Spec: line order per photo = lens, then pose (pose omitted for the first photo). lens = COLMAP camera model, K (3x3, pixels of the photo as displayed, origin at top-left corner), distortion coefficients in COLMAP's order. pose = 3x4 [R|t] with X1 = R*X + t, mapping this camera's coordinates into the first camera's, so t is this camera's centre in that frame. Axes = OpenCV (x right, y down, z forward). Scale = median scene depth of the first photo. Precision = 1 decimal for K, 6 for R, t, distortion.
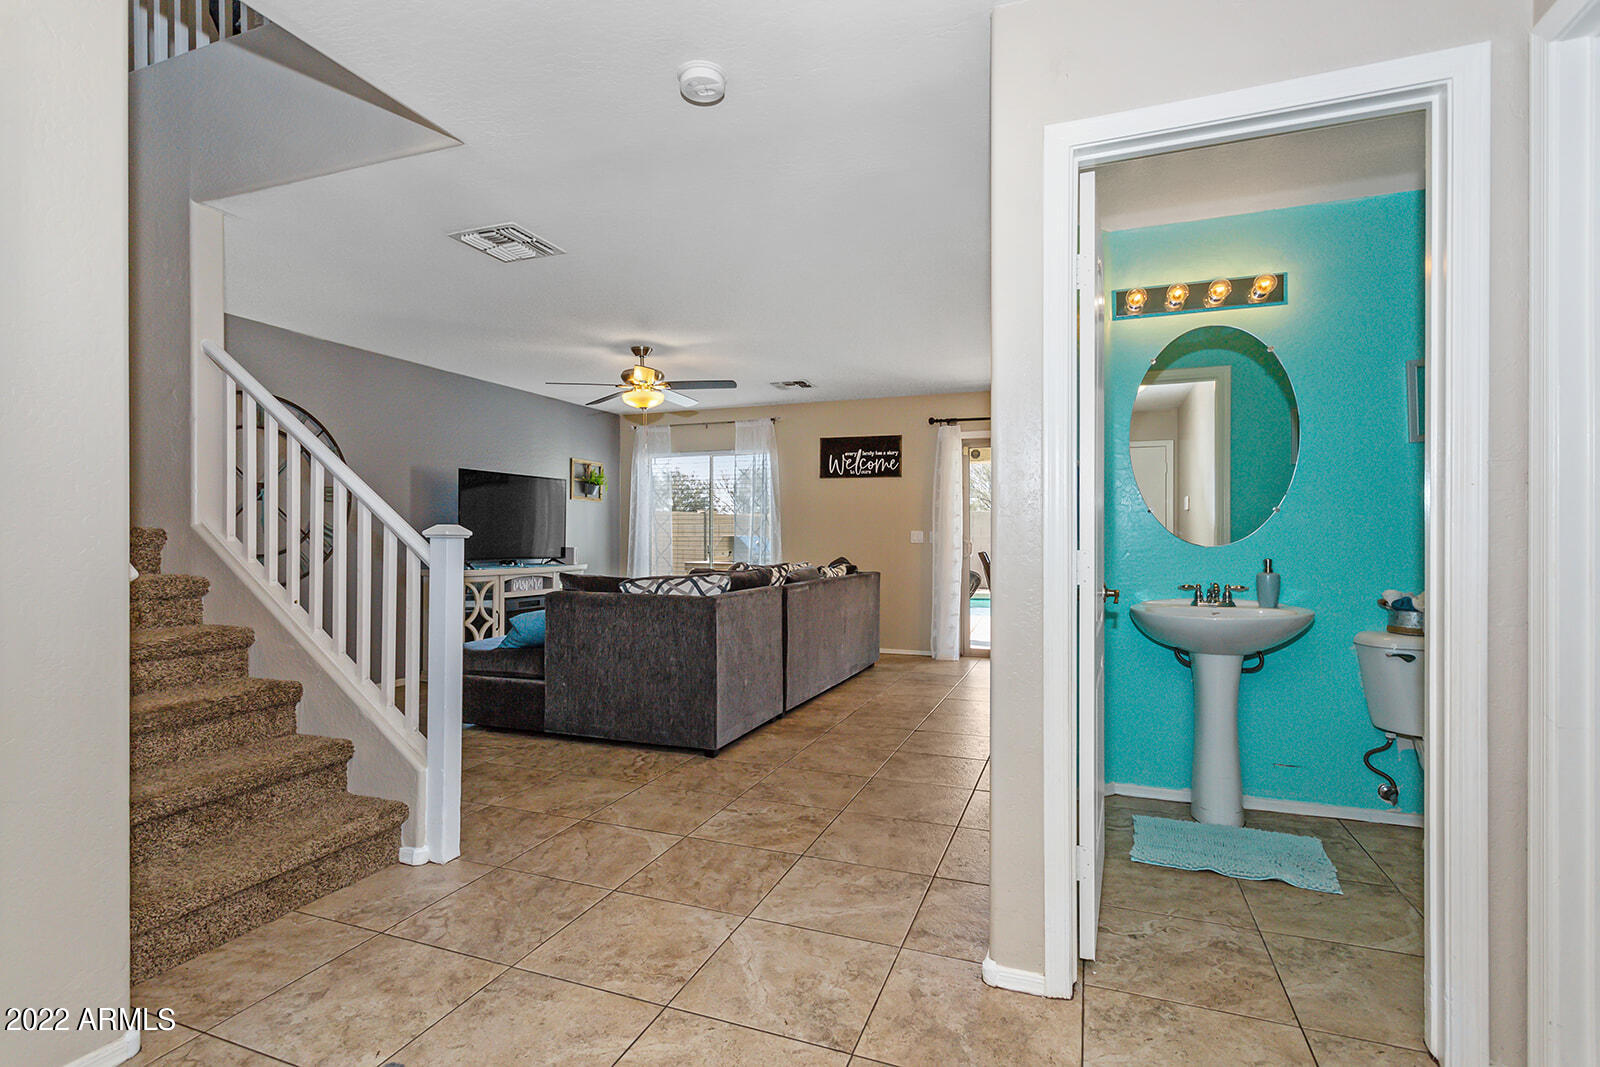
lens RADIAL K [[739.2, 0, 800.0], [0, 739.2, 533.5], [0, 0, 1]] dist [0.001847, 0.000811]
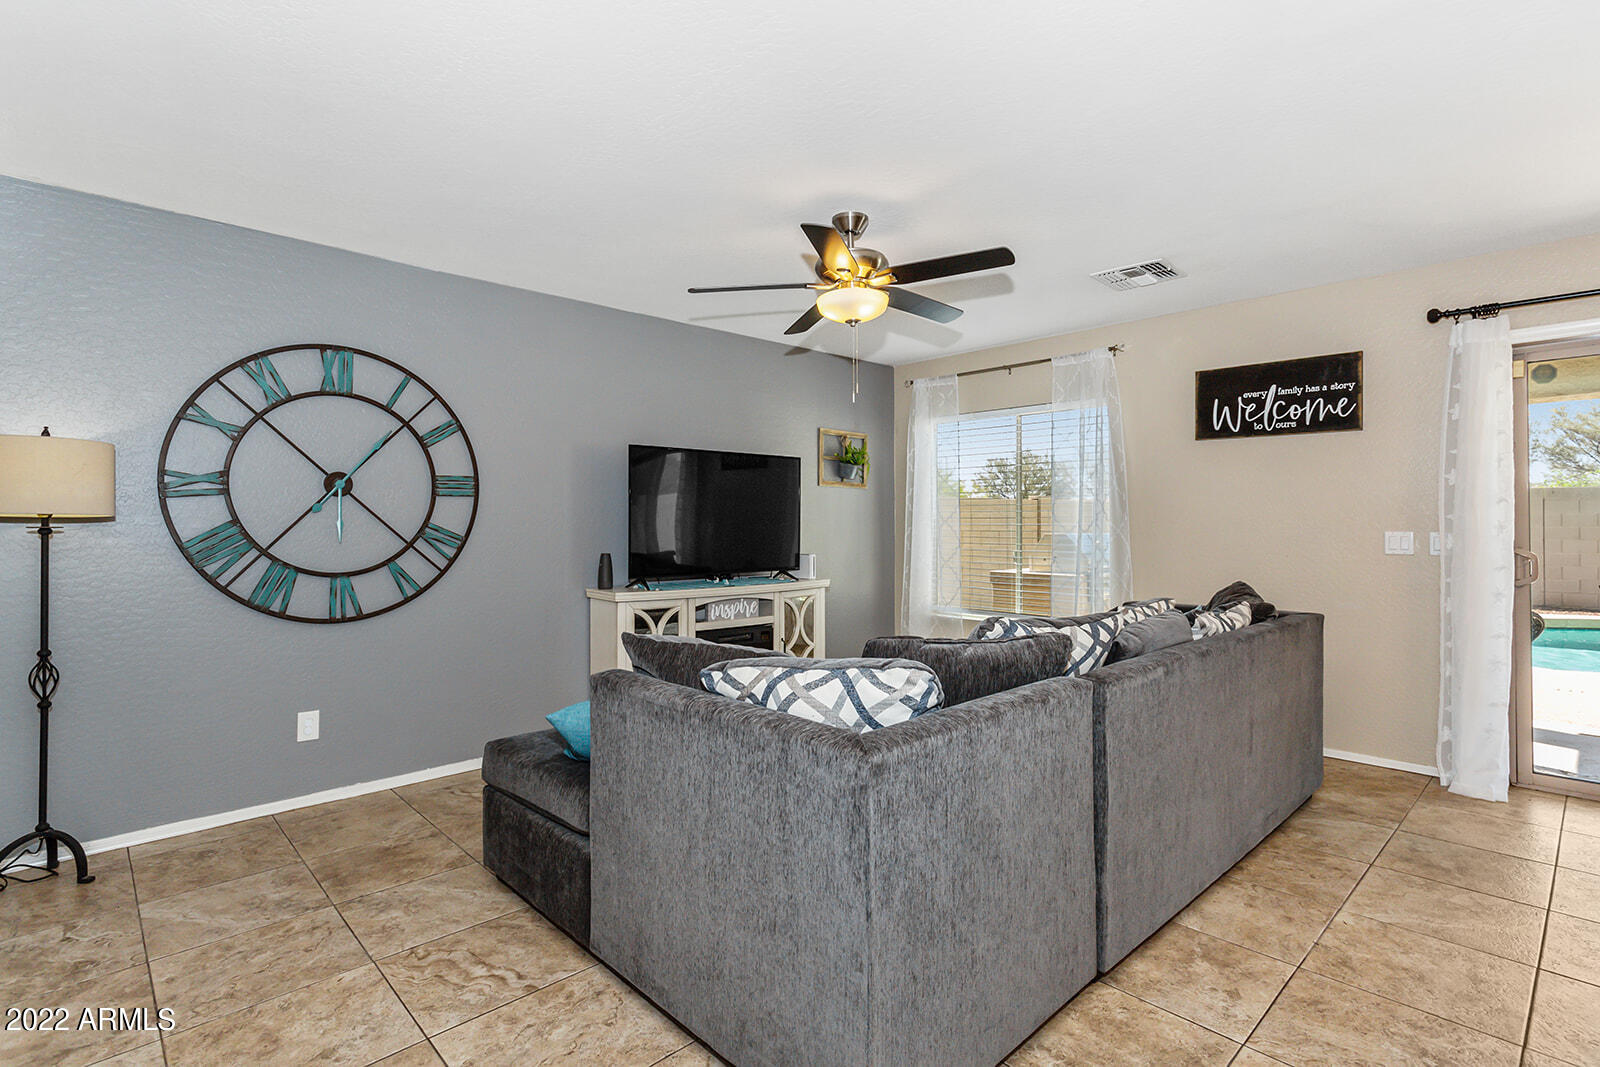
lens RADIAL K [[795.5, 0, 856.1], [0, 795.5, 520.0], [0, 0, 1]] dist [0.010403, 0.000590]
pose [[0.927585, -0.005401, -0.373573, 0.014565], [0.005445, 0.999985, -0.000937, -0.013685], [0.373572, -0.001165, 0.927601, 0.351344]]
